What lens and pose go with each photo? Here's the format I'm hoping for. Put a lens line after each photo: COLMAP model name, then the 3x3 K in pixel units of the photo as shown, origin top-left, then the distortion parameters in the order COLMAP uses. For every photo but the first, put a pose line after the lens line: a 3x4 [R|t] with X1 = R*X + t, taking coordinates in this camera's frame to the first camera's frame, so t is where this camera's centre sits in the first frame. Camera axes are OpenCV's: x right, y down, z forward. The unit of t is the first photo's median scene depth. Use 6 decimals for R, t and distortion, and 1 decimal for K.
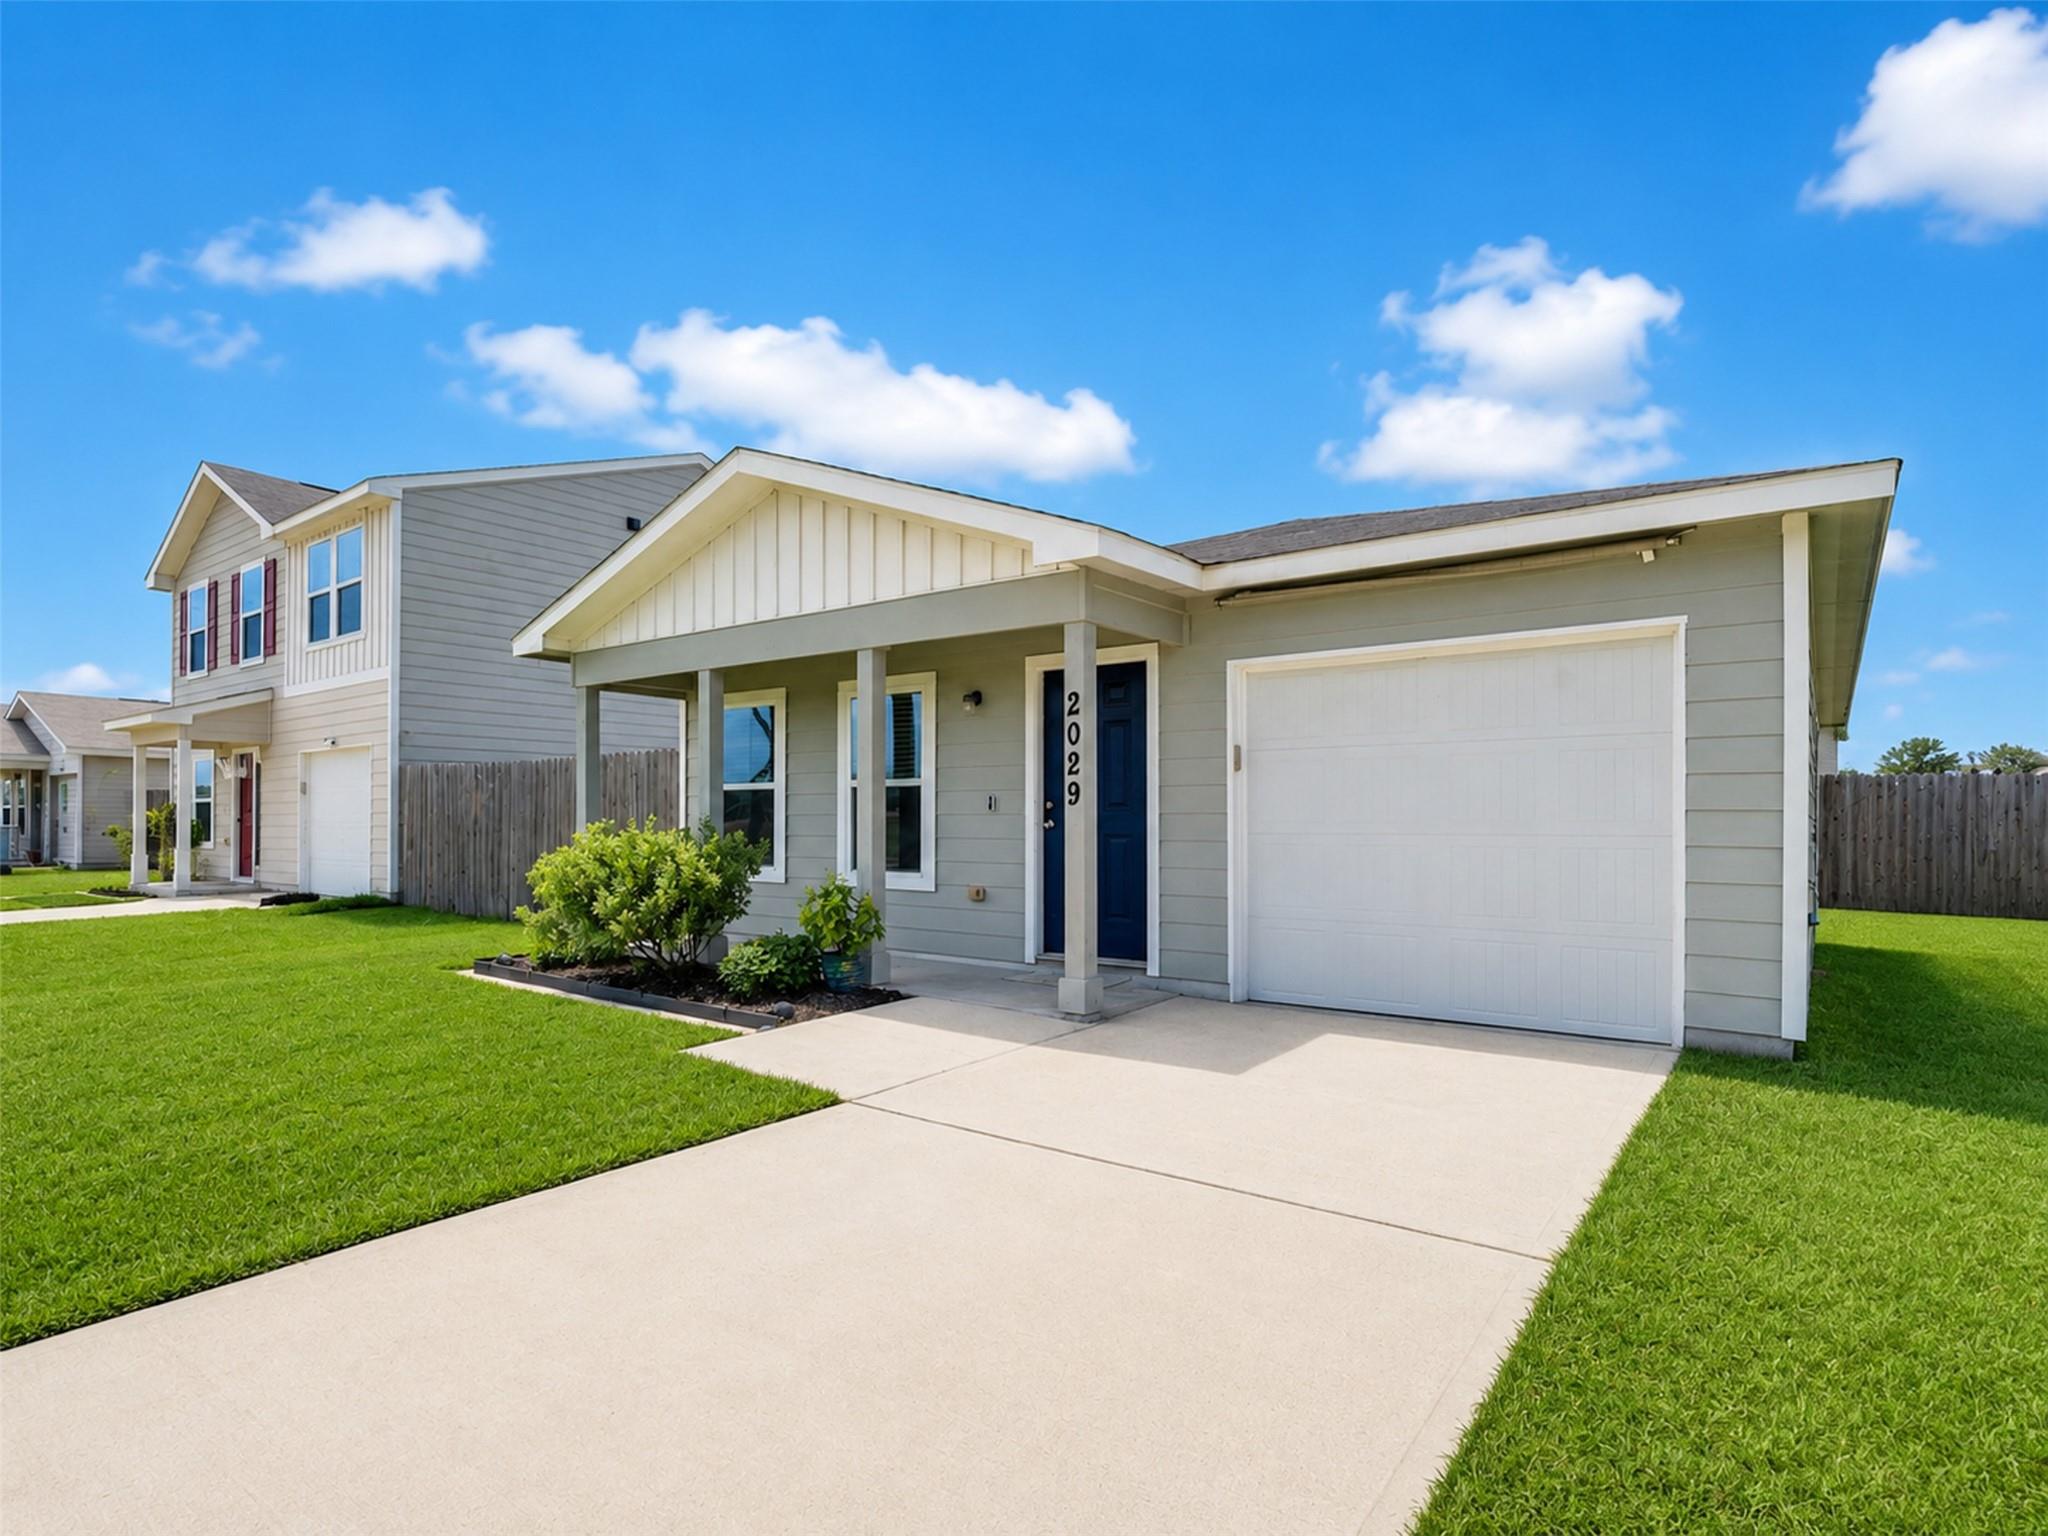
lens RADIAL K [[1058.6, 0, 1011.5], [0, 1058.6, 770.2], [0, 0, 1]] dist [-0.001292, 0.002804]
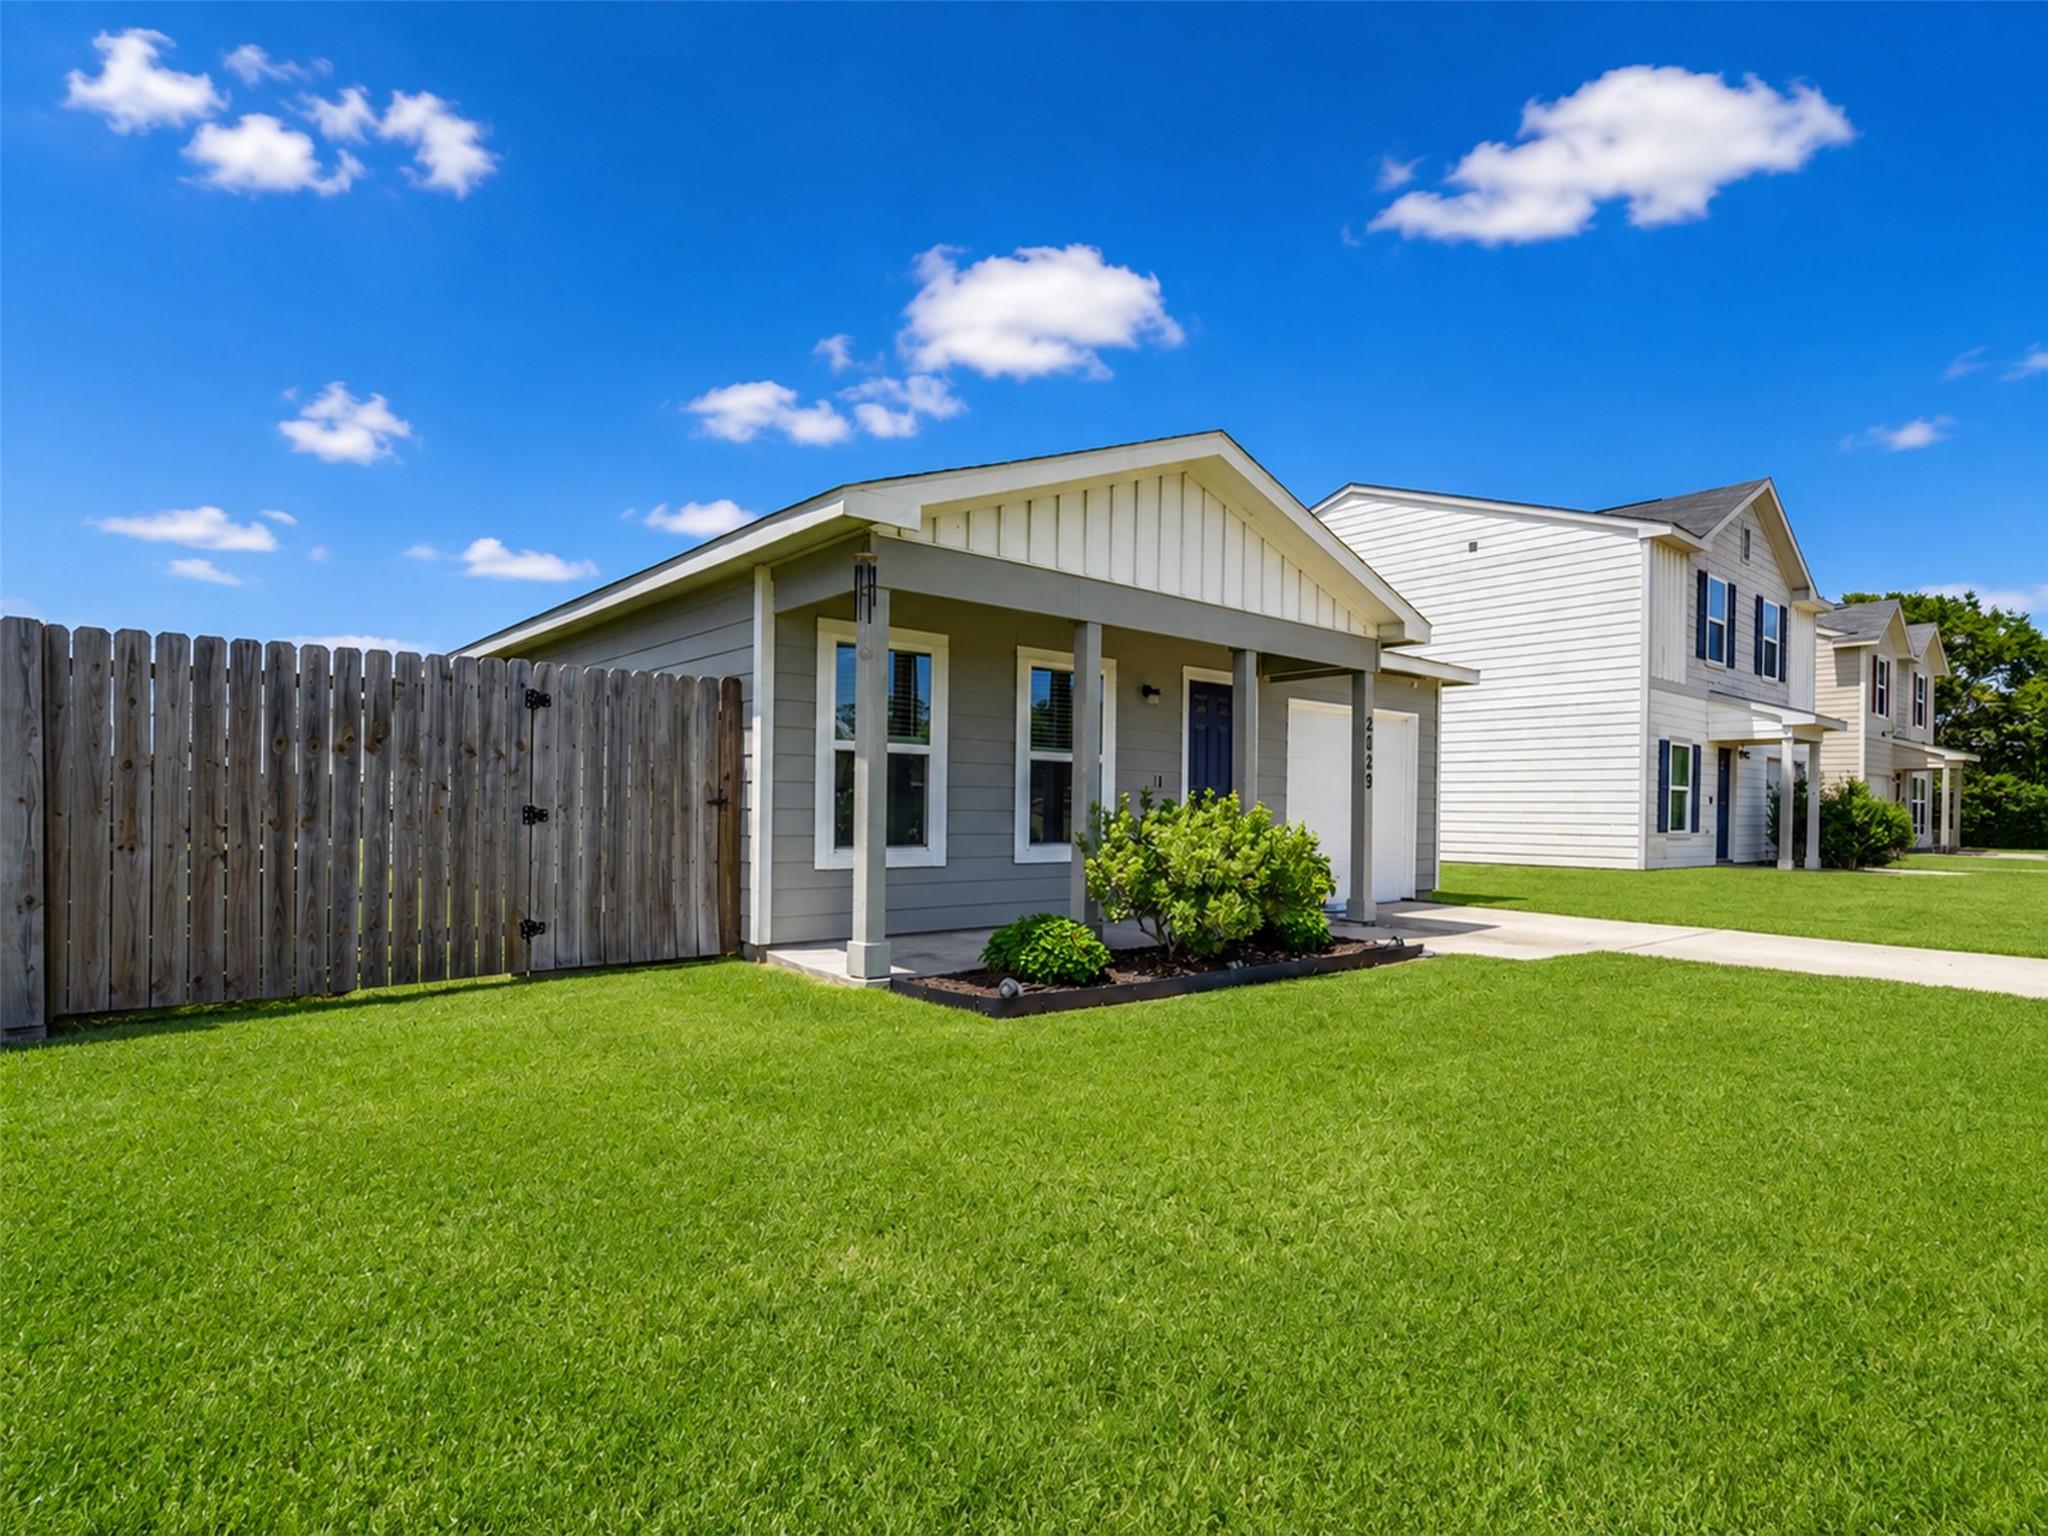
lens RADIAL K [[1037.1, 0, 1024.8], [0, 1037.1, 802.2], [0, 0, 1]] dist [-0.002205, 0.000060]
pose [[0.193745, -0.004687, 0.981041, -1.028523], [-0.062256, 0.997914, 0.017062, 0.038547], [-0.979075, -0.064382, 0.193049, 0.783261]]
